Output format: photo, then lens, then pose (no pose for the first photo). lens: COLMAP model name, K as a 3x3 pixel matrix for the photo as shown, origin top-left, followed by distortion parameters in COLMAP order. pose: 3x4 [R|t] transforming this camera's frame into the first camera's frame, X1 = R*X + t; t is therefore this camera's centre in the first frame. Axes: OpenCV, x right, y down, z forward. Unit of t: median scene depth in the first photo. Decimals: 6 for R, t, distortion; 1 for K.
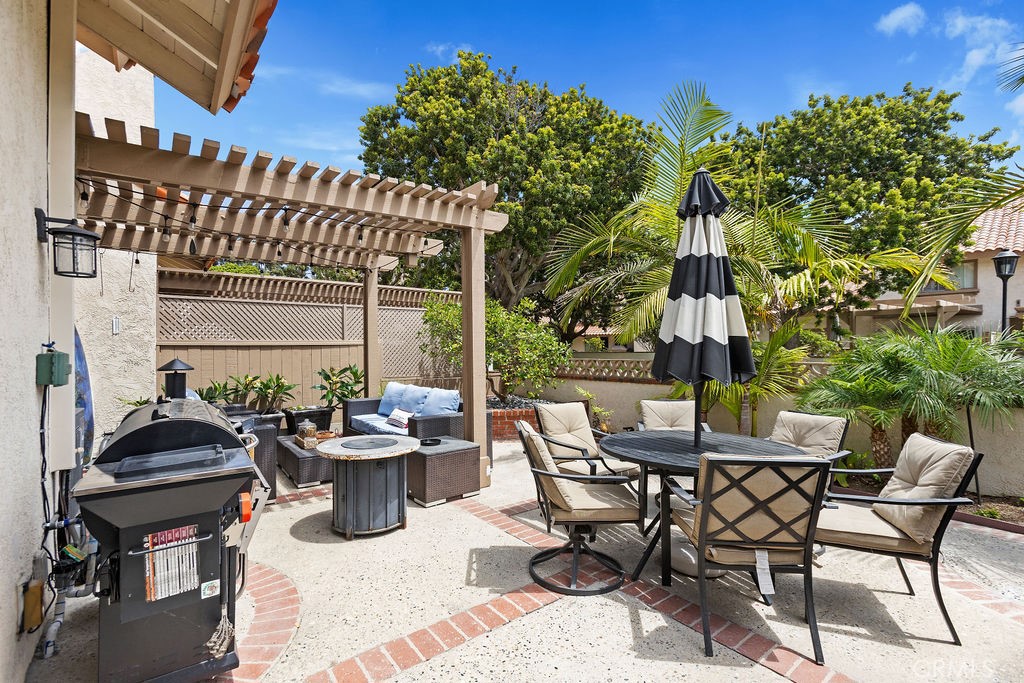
lens RADIAL K [[455.2, 0, 512.0], [0, 455.2, 341.5], [0, 0, 1]] dist [-0.000838, -0.000149]
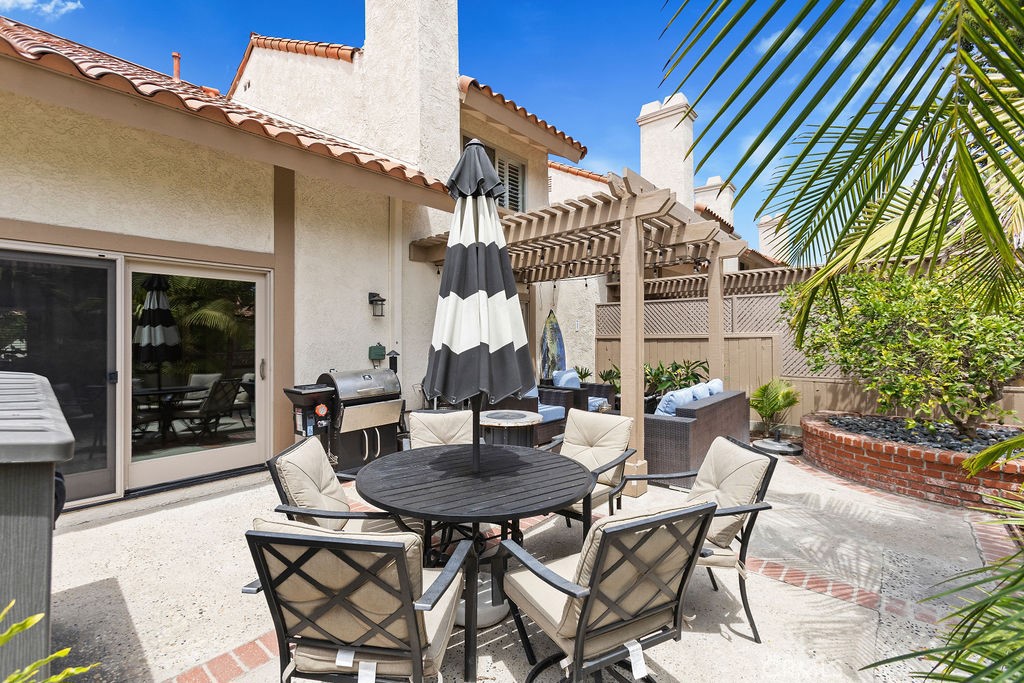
lens RADIAL K [[455.2, 0, 512.0], [0, 455.2, 341.5], [0, 0, 1]] dist [-0.000838, -0.000149]
pose [[0.232314, 0.010760, -0.972581, 0.598362], [0.017404, 0.999733, 0.015218, -0.009371], [0.972485, -0.020462, 0.232065, 0.410598]]
